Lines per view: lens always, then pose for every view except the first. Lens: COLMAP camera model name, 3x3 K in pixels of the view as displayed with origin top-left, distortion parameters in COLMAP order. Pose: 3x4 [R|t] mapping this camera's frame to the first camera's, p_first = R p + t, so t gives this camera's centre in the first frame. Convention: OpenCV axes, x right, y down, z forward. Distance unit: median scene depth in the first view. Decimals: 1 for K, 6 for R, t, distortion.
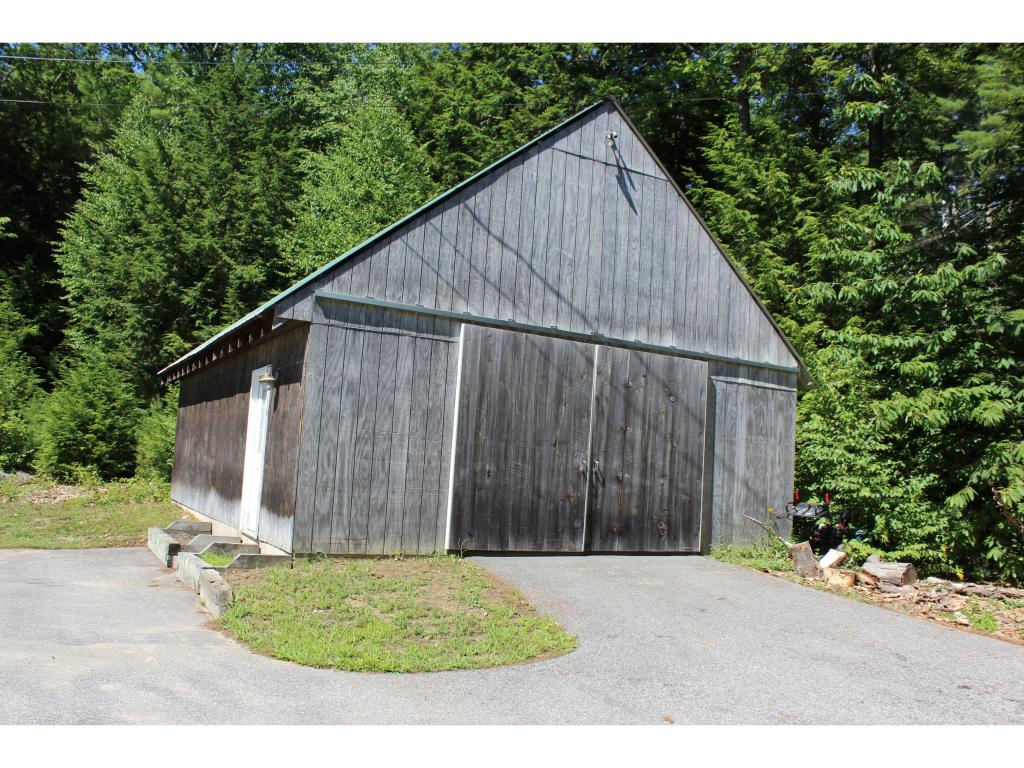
lens RADIAL K [[892.1, 0, 499.2], [0, 892.1, 387.2], [0, 0, 1]] dist [-0.155176, 0.170037]
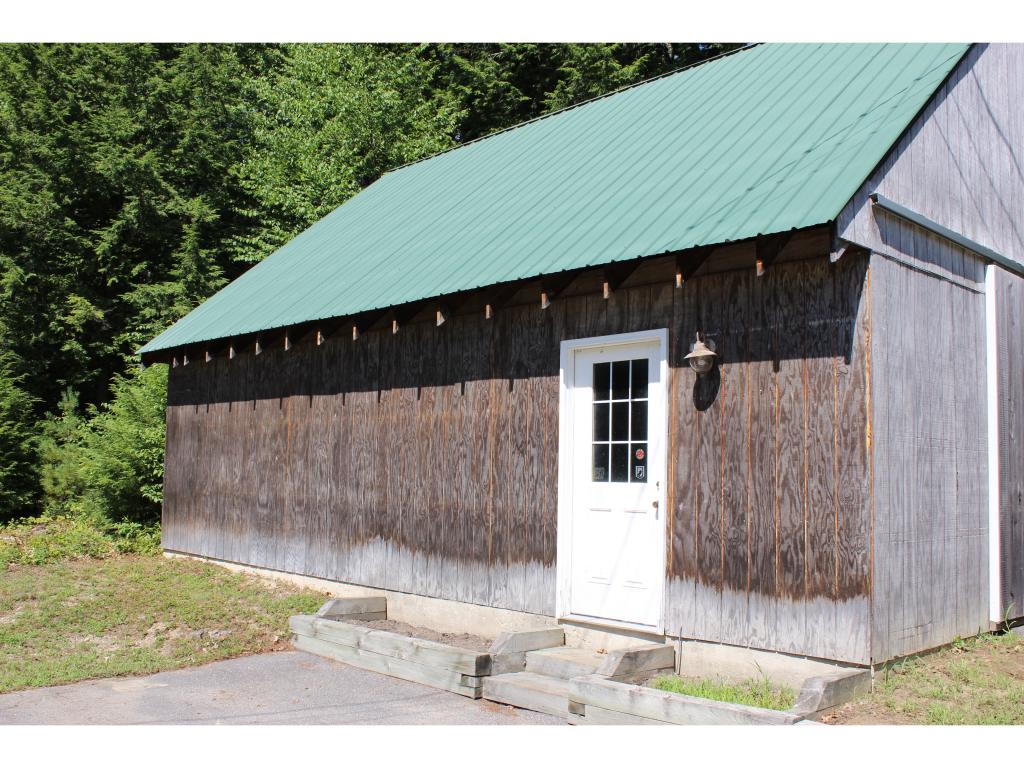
lens RADIAL K [[1002.0, 0, 512.0], [0, 1002.0, 384.0], [0, 0, 1]] dist [-0.066161, 0.001888]
pose [[0.967026, -0.017390, 0.254083, -0.262678], [0.014183, 0.999795, 0.014449, -0.000134], [-0.254282, -0.010369, 0.967074, 0.197172]]
